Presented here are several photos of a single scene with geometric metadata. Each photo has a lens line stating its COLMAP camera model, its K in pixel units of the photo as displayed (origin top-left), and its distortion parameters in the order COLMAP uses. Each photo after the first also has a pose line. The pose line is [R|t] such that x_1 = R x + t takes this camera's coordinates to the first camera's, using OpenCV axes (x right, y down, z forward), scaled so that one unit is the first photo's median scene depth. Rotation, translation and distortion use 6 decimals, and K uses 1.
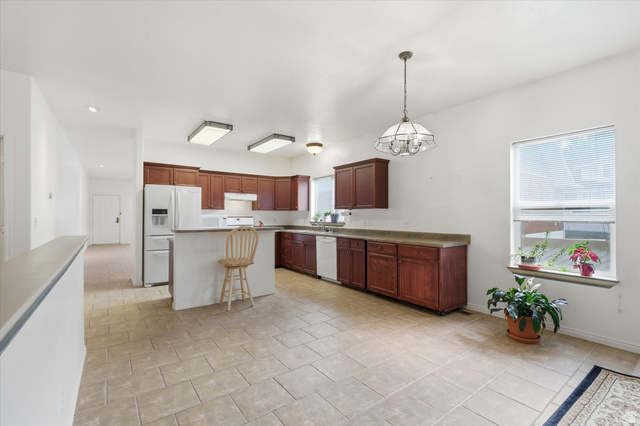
lens RADIAL K [[288.5, 0, 318.1], [0, 288.5, 216.8], [0, 0, 1]] dist [-0.007367, 0.001801]
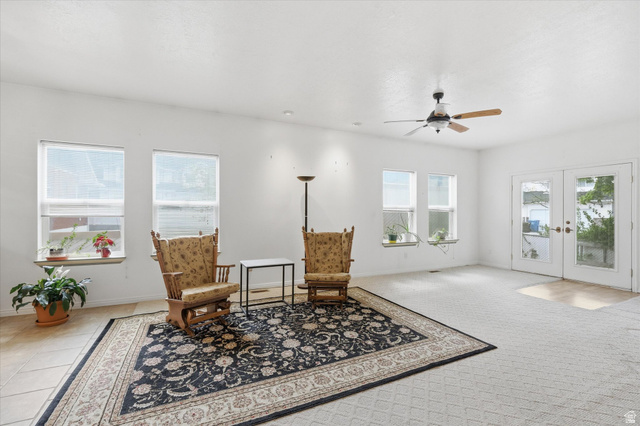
lens RADIAL K [[288.5, 0, 320.7], [0, 288.5, 214.7], [0, 0, 1]] dist [-0.007367, 0.001801]
pose [[0.180811, -0.002322, 0.983515, -0.169779], [-0.005193, 0.999981, 0.003315, 0.000400], [-0.983504, -0.005707, 0.180796, -0.193163]]
